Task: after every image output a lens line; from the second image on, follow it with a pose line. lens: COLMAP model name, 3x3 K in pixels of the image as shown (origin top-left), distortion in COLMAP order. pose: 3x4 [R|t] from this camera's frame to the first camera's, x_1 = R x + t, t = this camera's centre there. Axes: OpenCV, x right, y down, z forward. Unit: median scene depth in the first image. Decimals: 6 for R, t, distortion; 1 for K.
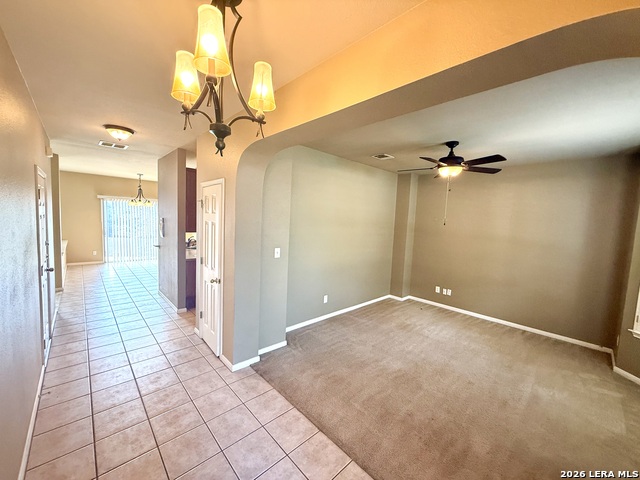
lens RADIAL K [[254.7, 0, 320.0], [0, 254.7, 240.0], [0, 0, 1]] dist [-0.001015, 0.000234]
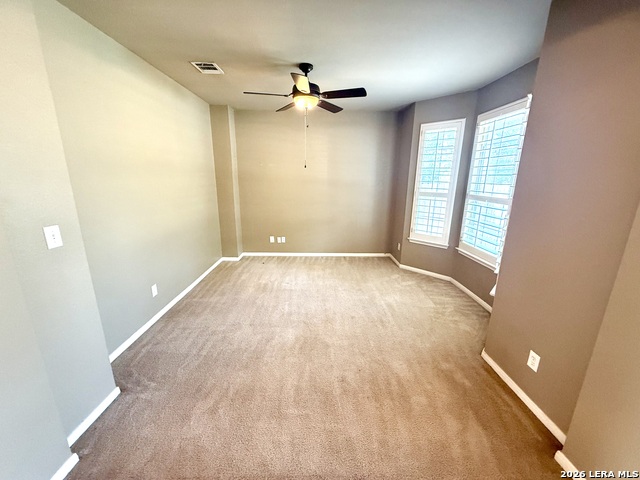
lens RADIAL K [[254.7, 0, 320.0], [0, 254.7, 240.0], [0, 0, 1]] dist [-0.001015, 0.000234]
pose [[0.677351, -0.216721, 0.703014, -0.134689], [0.081447, 0.971840, 0.221119, -0.004441], [-0.731138, -0.092517, 0.675927, 0.285098]]
